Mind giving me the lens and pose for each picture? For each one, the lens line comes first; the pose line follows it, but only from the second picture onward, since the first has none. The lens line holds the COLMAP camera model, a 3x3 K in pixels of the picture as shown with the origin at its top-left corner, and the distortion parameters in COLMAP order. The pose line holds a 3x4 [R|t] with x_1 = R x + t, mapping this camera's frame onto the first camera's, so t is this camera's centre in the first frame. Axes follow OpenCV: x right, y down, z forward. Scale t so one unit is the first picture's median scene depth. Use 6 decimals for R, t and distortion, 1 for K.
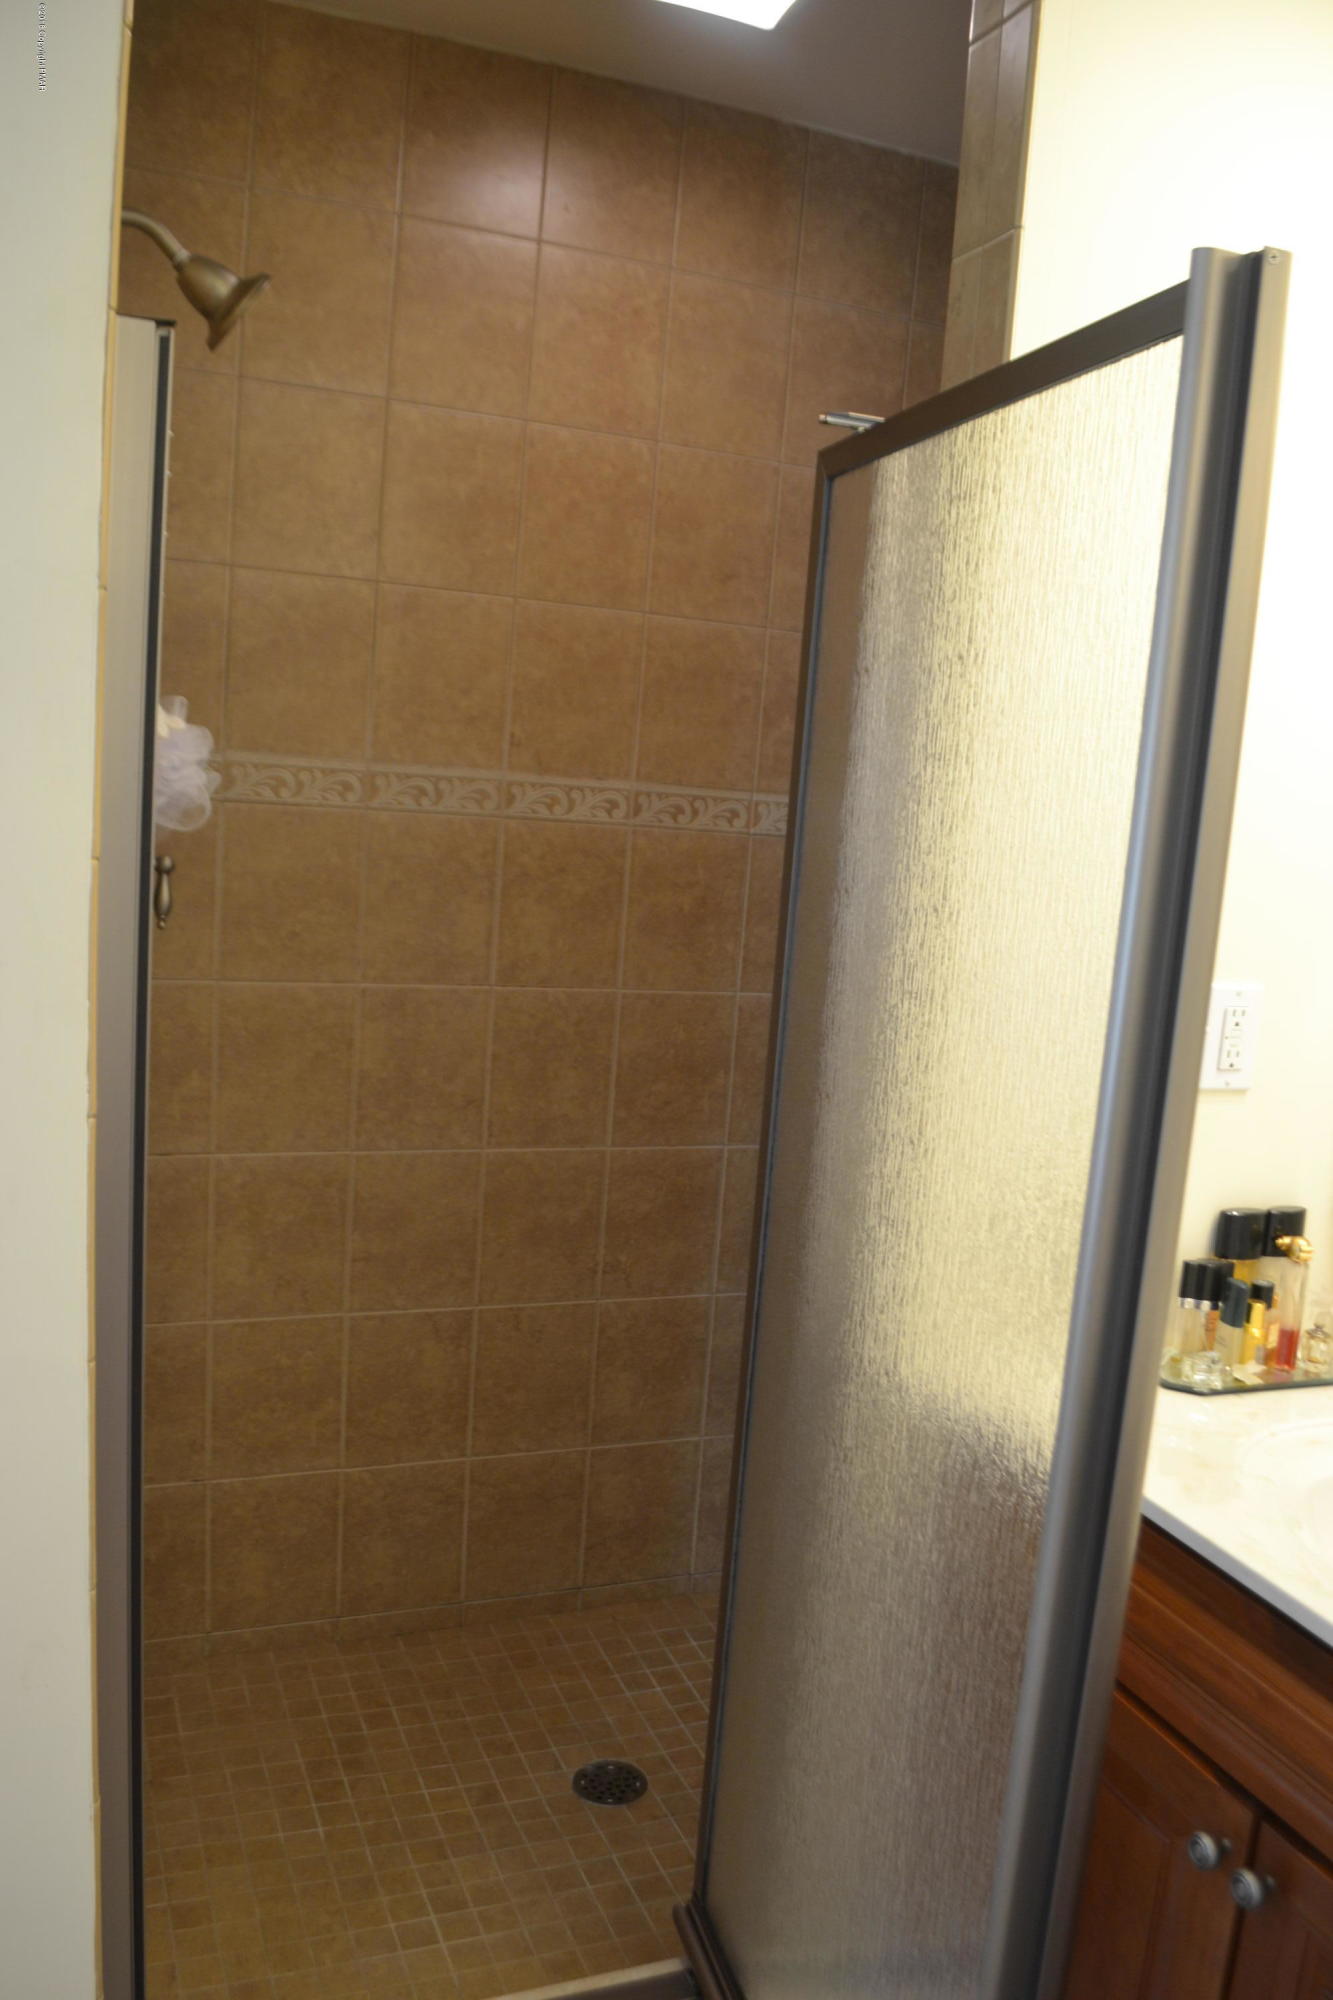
lens RADIAL K [[1564.6, 0, 728.1], [0, 1564.6, 1026.4], [0, 0, 1]] dist [-0.069720, -0.001041]
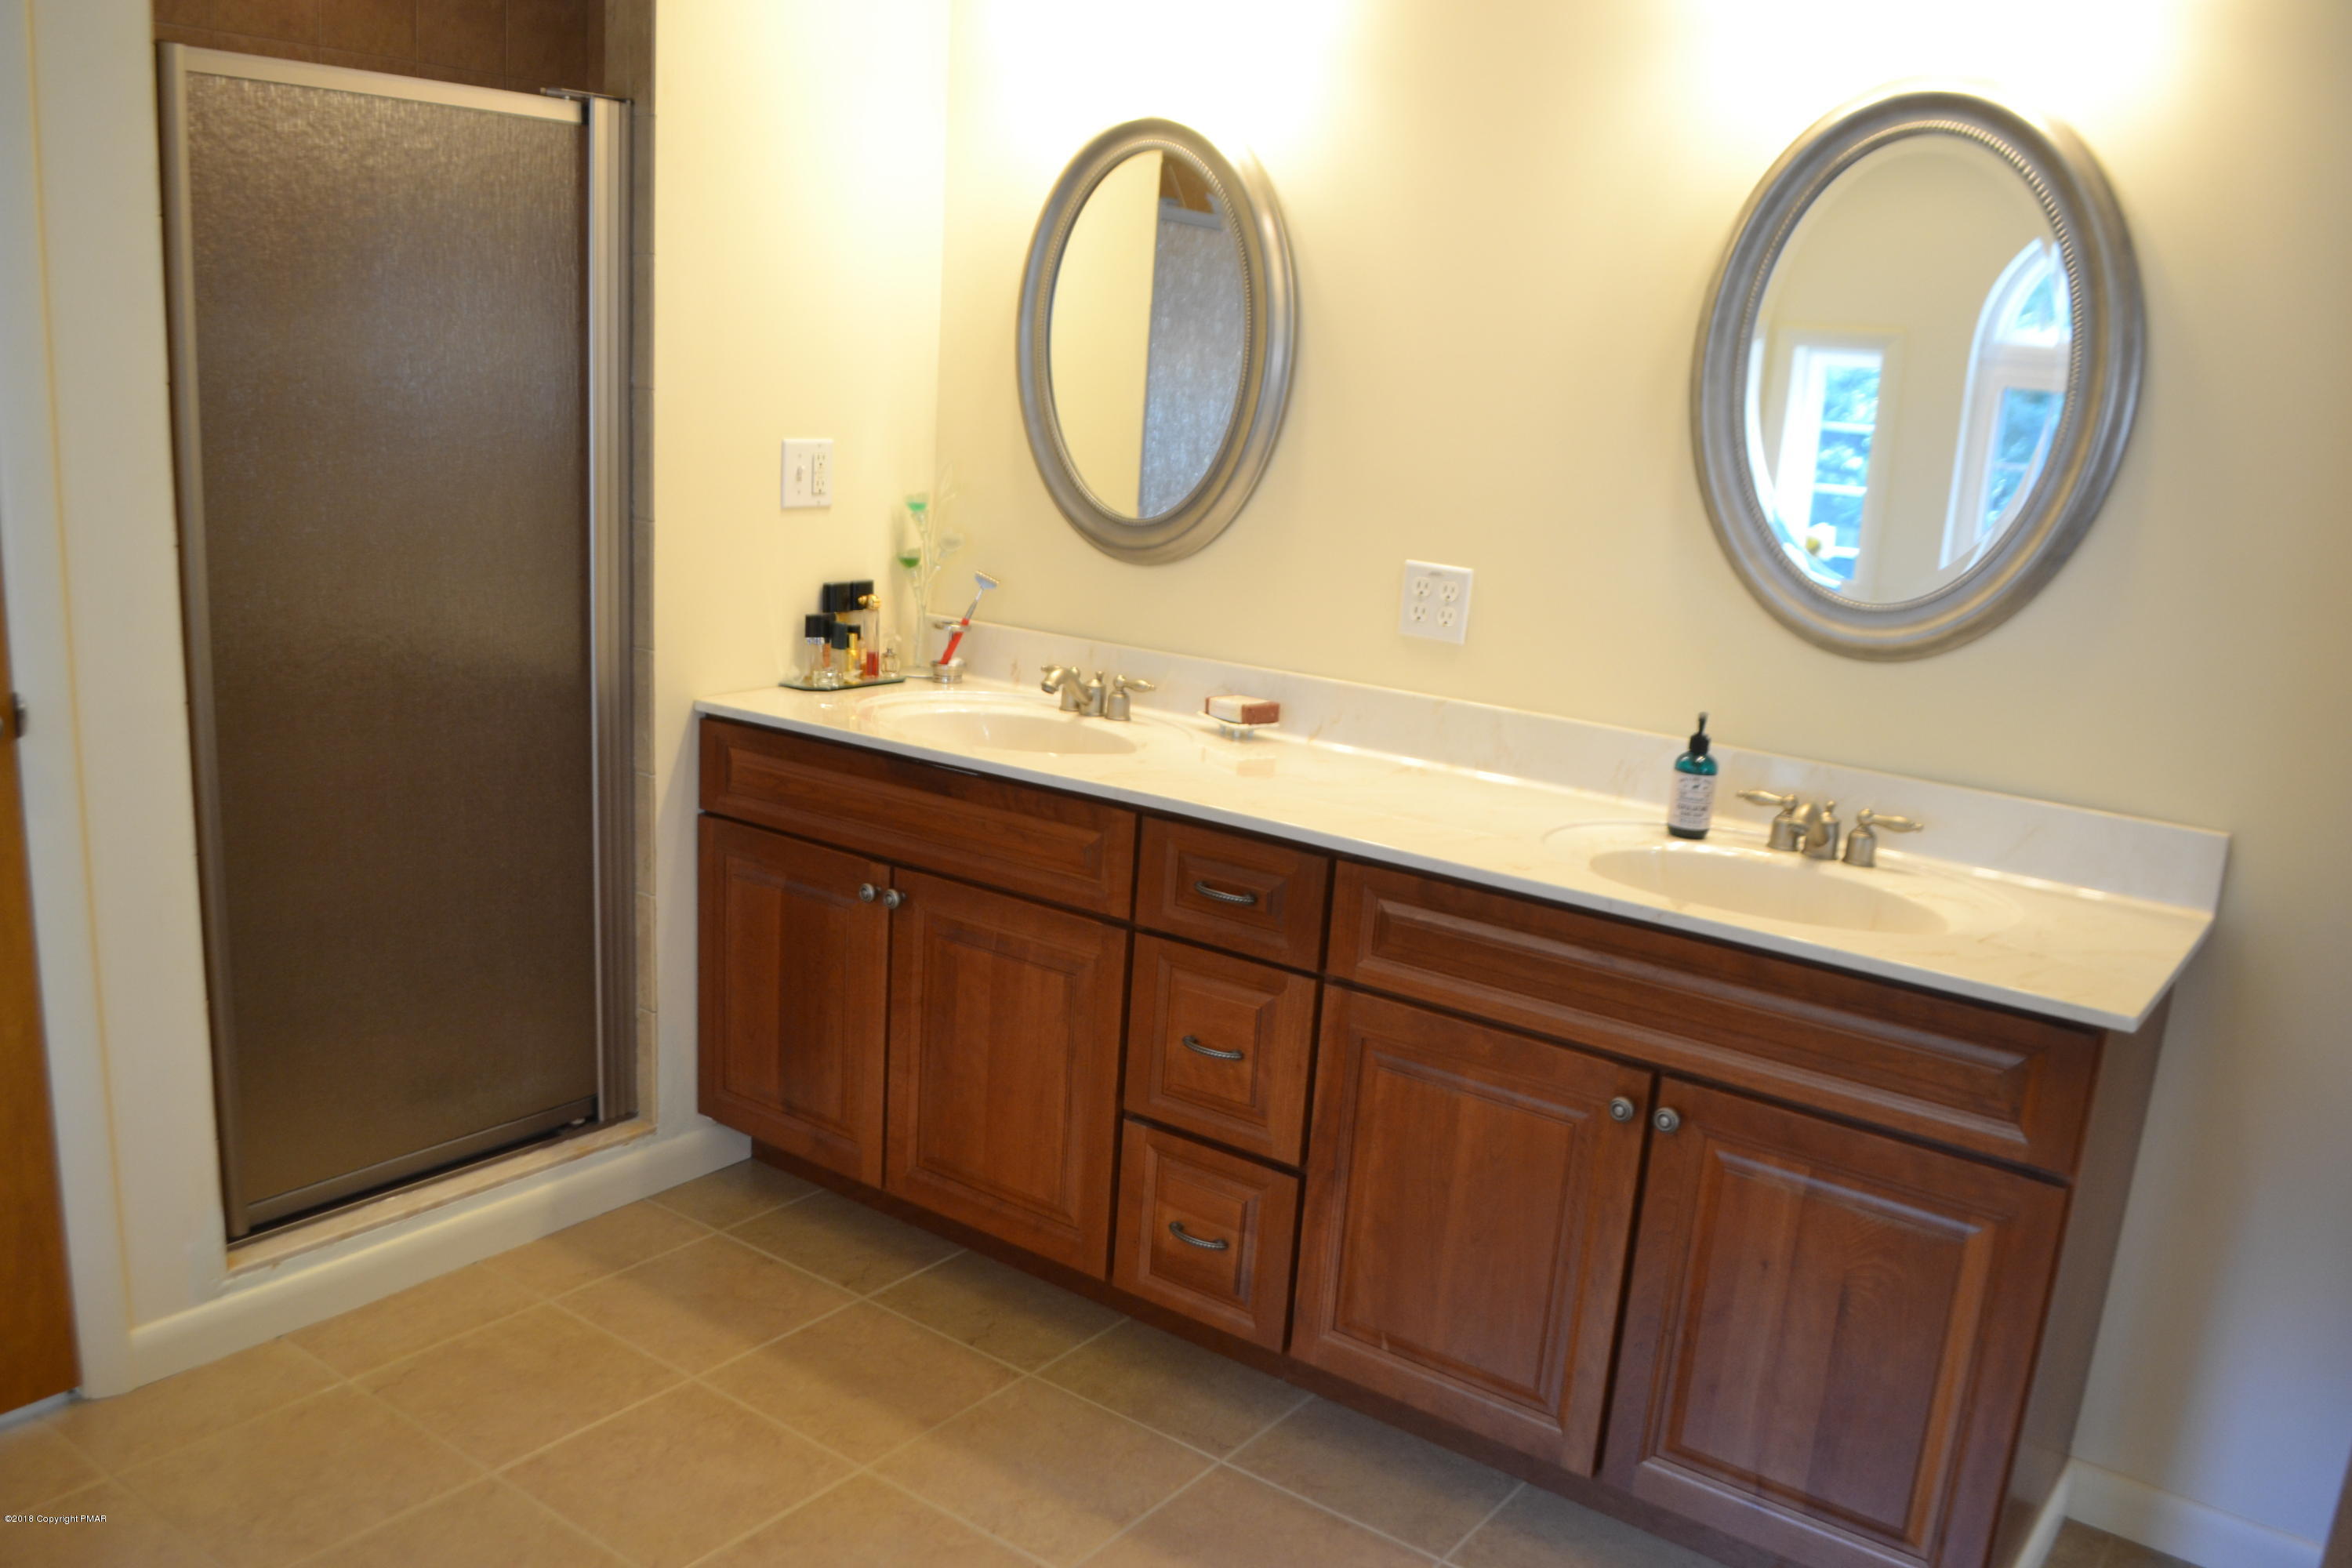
lens RADIAL K [[1840.0, 0, 1169.9], [0, 1840.0, 831.8], [0, 0, 1]] dist [-0.069720, -0.001041]
pose [[0.856326, -0.151373, 0.493753, -0.359341], [0.090856, 0.985324, 0.144504, 0.132879], [-0.508381, -0.078881, 0.857512, -0.850662]]
